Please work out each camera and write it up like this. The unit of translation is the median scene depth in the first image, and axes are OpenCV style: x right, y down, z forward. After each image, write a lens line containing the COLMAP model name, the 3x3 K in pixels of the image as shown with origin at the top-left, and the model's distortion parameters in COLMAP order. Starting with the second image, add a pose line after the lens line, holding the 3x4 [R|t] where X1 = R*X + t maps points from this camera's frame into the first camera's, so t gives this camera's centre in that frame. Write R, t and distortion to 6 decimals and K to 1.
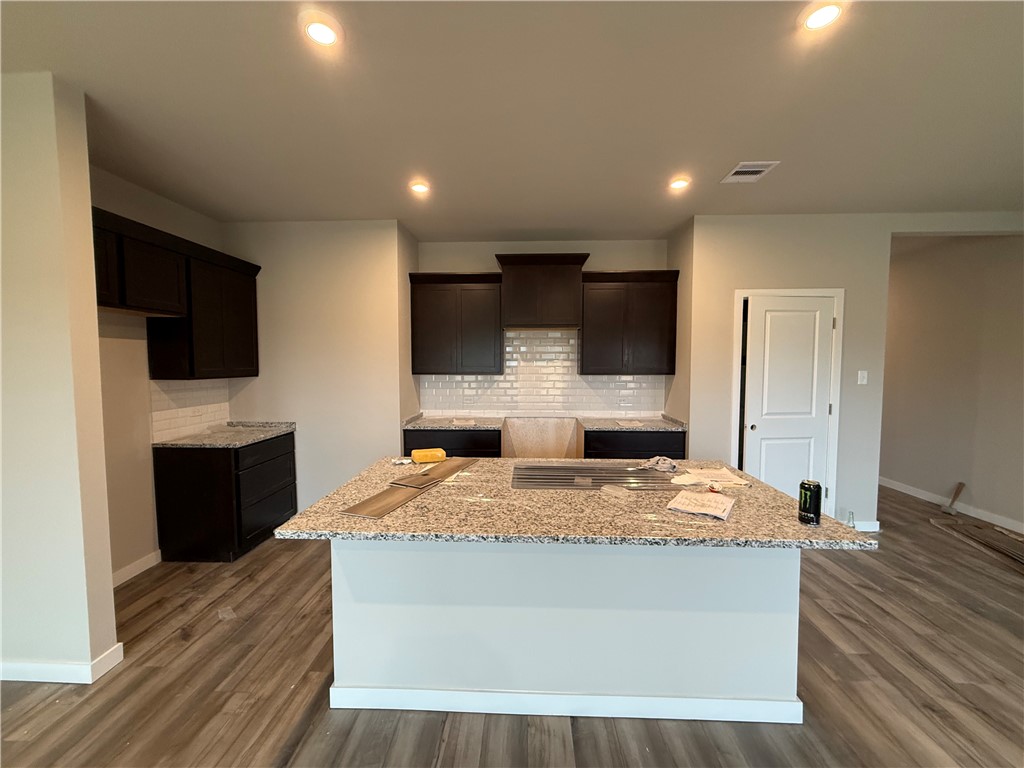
lens RADIAL K [[406.8, 0, 509.8], [0, 406.8, 384.1], [0, 0, 1]] dist [-0.001661, 0.000715]
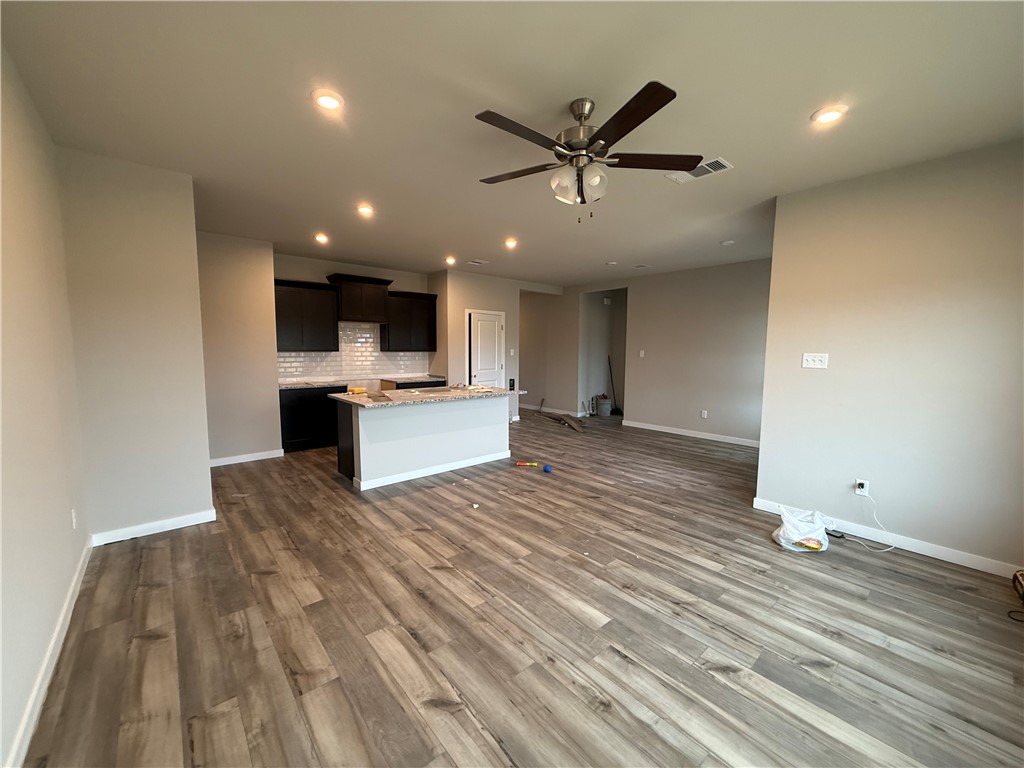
lens RADIAL K [[406.8, 0, 509.1], [0, 406.8, 384.9], [0, 0, 1]] dist [-0.001661, 0.000715]
pose [[0.729329, -0.055823, 0.681882, -0.710783], [0.030032, 0.998317, 0.049606, 0.053564], [-0.683503, -0.015701, 0.729779, -0.652610]]
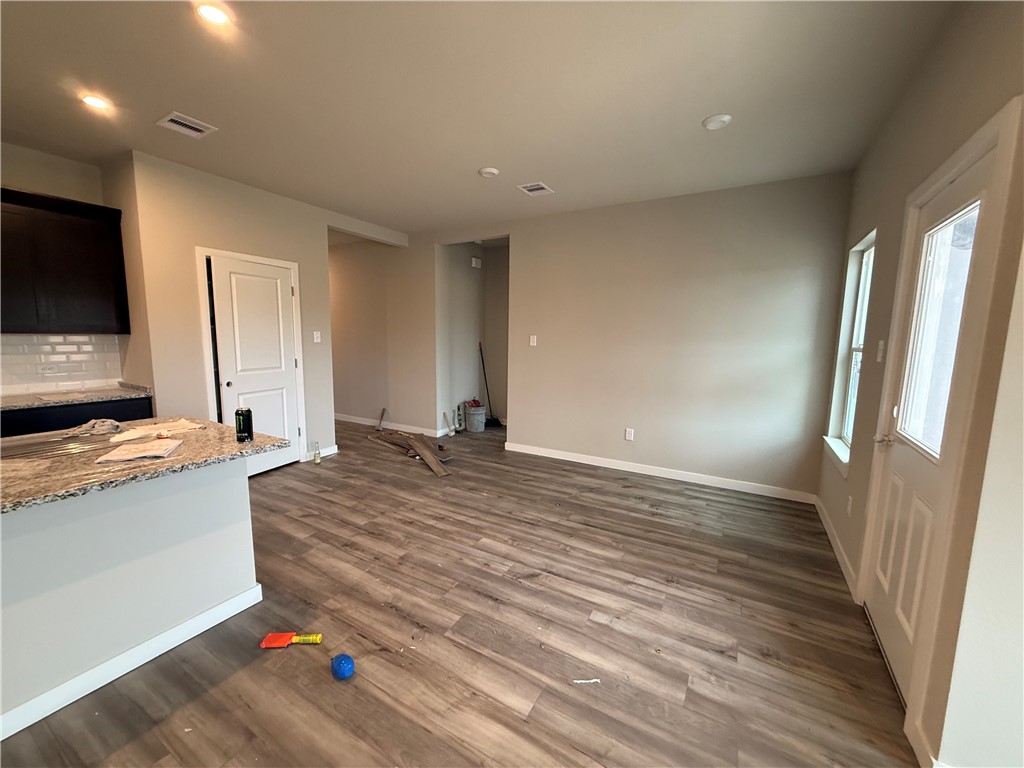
lens RADIAL K [[406.8, 0, 509.9], [0, 406.8, 384.9], [0, 0, 1]] dist [-0.001661, 0.000715]
pose [[0.464775, -0.098859, 0.879893, 0.011876], [0.032334, 0.994980, 0.094710, 0.032680], [-0.884838, -0.015569, 0.465638, -0.134475]]
